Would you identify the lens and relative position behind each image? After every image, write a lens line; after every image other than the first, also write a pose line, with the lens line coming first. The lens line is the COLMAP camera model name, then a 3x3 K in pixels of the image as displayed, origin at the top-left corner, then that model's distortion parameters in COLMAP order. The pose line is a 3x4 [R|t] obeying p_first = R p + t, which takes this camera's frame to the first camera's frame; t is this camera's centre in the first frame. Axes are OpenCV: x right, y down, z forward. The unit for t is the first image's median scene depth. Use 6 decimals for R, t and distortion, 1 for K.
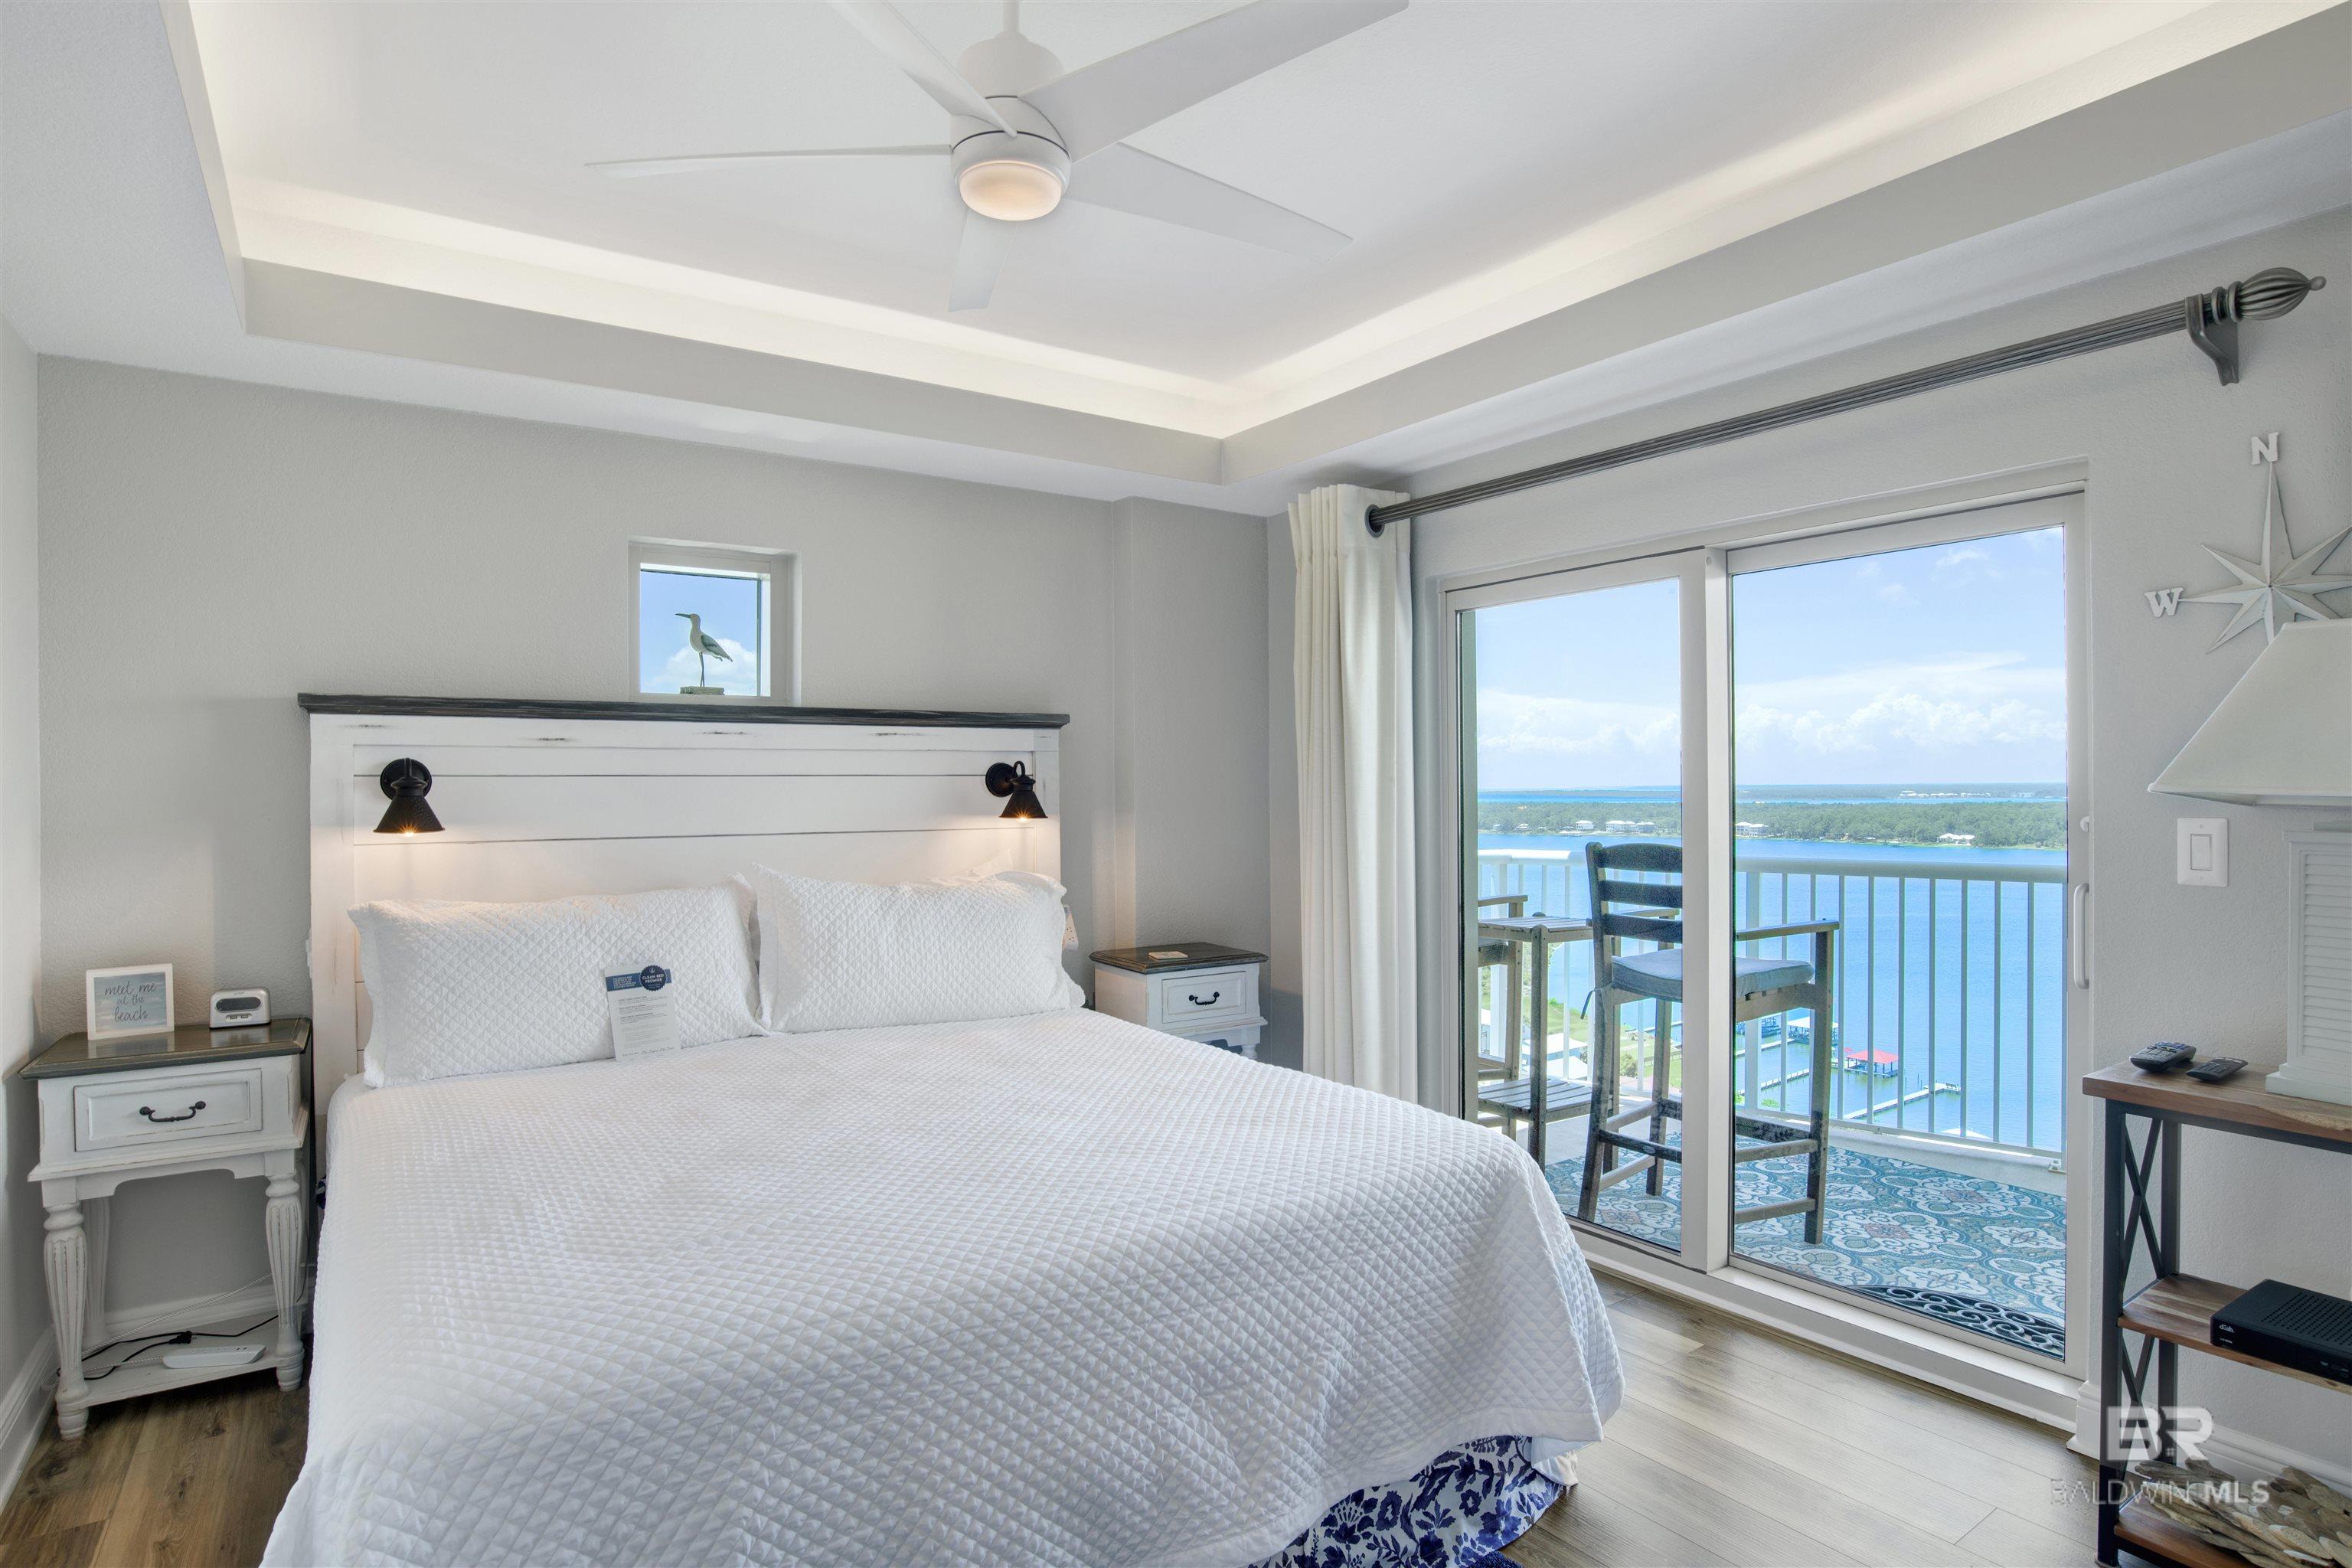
lens RADIAL K [[1241.3, 0, 1185.7], [0, 1241.3, 788.6], [0, 0, 1]] dist [-0.072010, 0.027930]
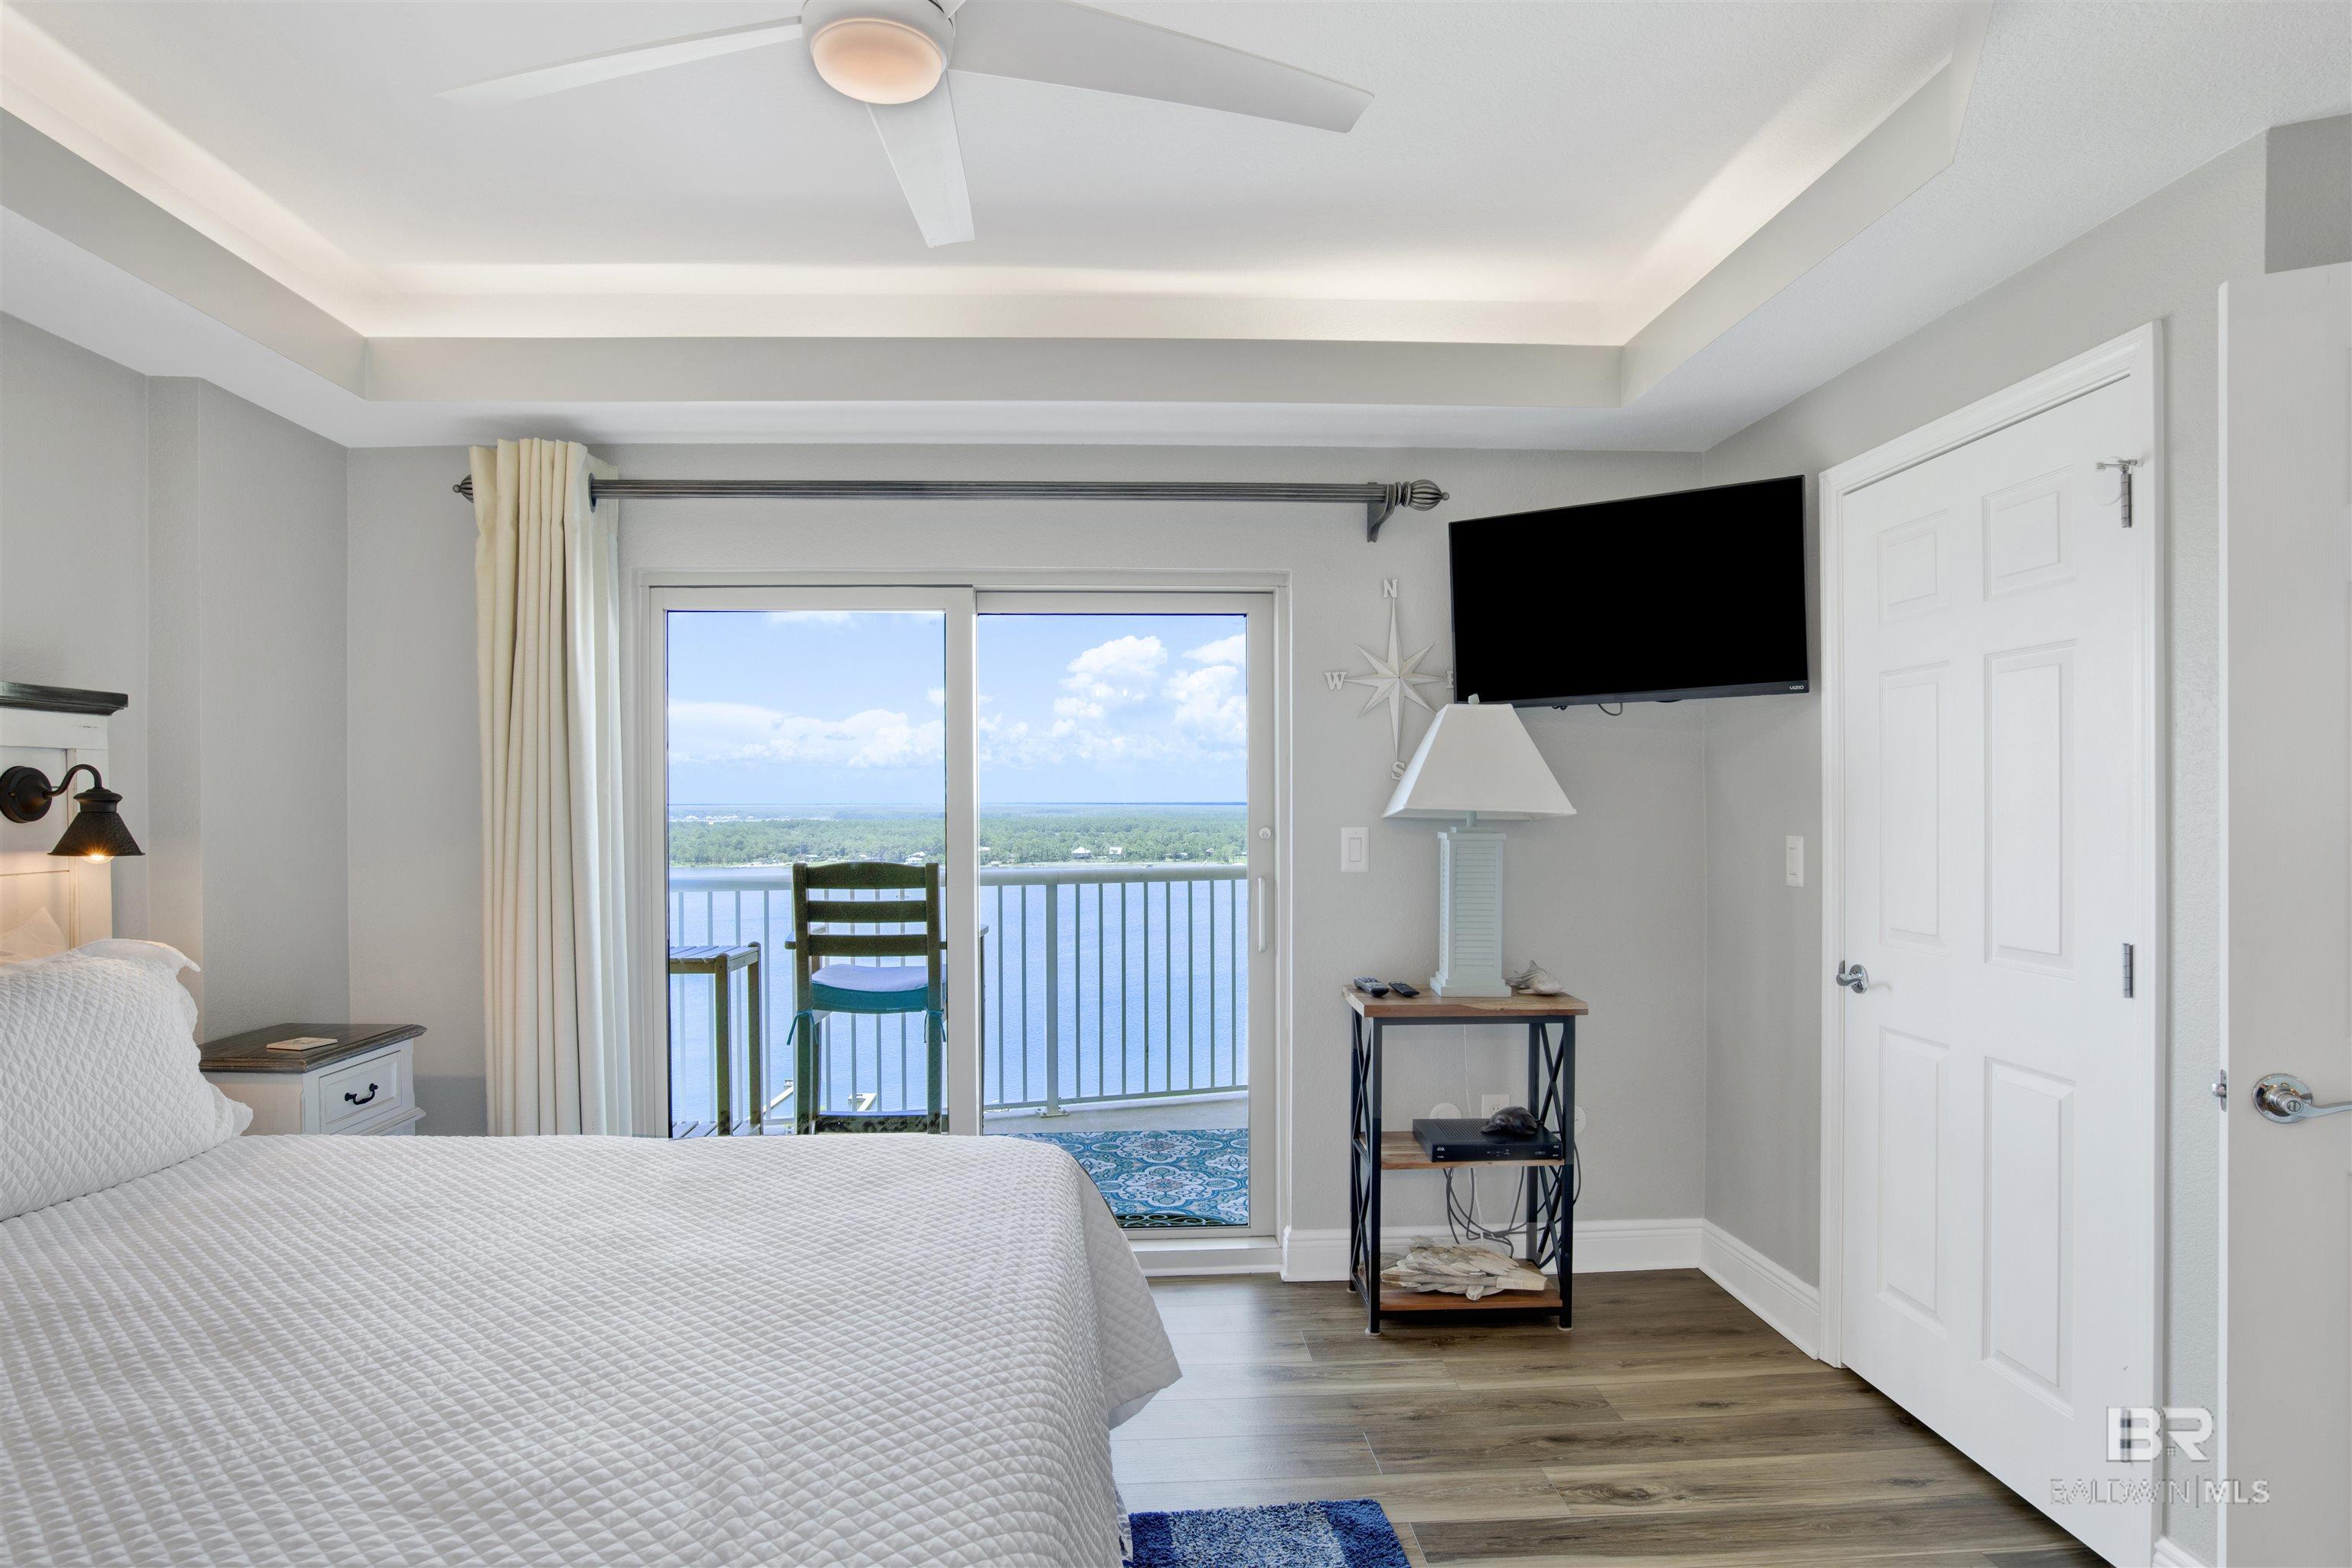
lens RADIAL K [[1300.3, 0, 1171.6], [0, 1300.3, 800.4], [0, 0, 1]] dist [-0.048430, 0.001338]
pose [[0.520775, 0.005073, 0.853679, -0.399418], [0.001470, 0.999976, -0.006839, 0.001057], [-0.853693, 0.004816, 0.520755, 0.208984]]
